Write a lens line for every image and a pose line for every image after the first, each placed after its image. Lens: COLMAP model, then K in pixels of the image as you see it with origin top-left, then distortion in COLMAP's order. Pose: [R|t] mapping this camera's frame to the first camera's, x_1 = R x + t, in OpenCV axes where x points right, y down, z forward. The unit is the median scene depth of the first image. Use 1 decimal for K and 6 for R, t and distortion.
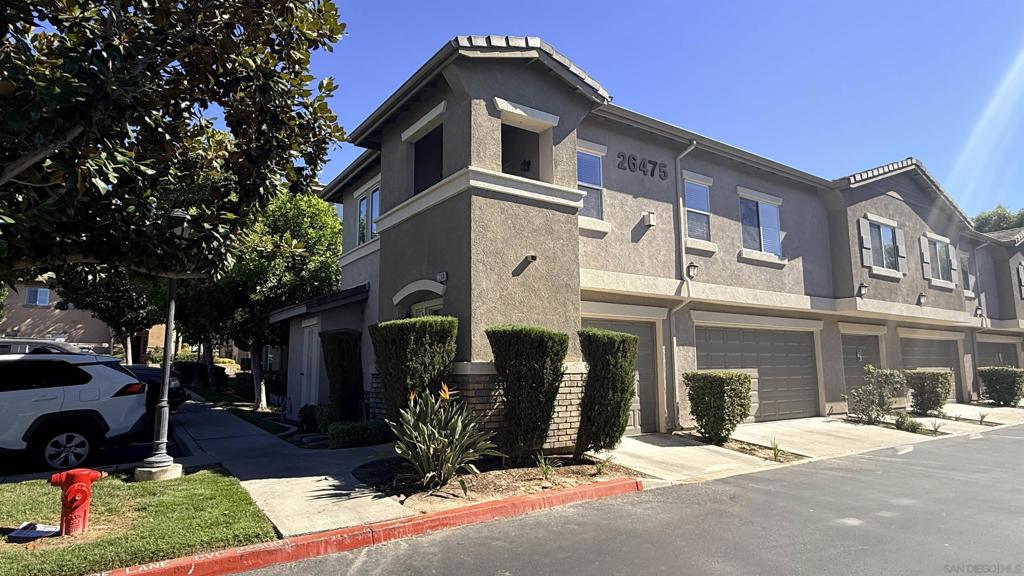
lens RADIAL K [[578.2, 0, 508.5], [0, 578.2, 290.0], [0, 0, 1]] dist [0.000541, 0.000233]
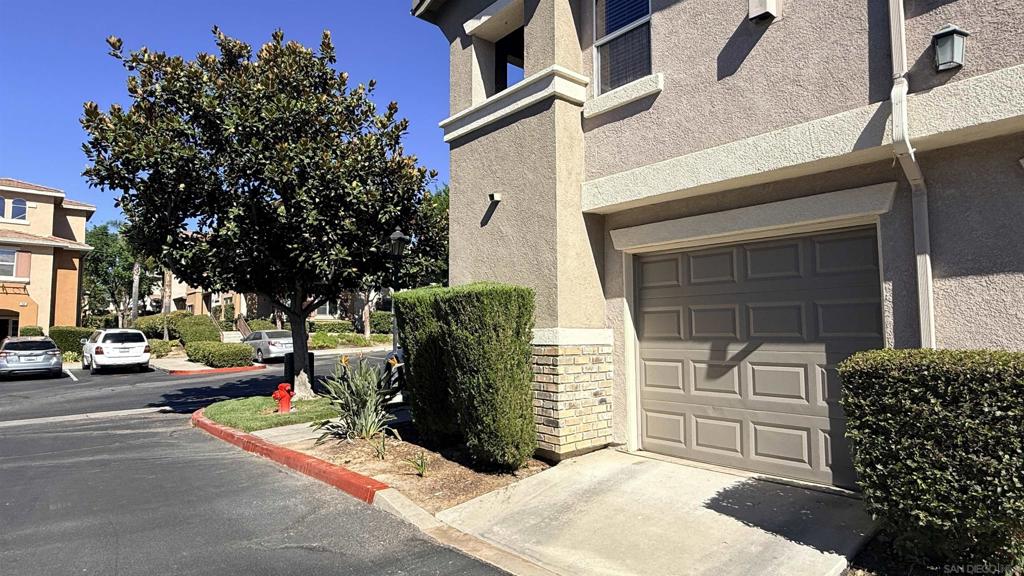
lens RADIAL K [[578.2, 0, 508.5], [0, 578.2, 290.0], [0, 0, 1]] dist [0.000541, 0.000233]
pose [[0.104215, -0.066584, -0.992323, 0.680775], [0.140986, 0.988669, -0.051532, 0.094050], [0.984511, -0.134534, 0.112422, 0.764329]]
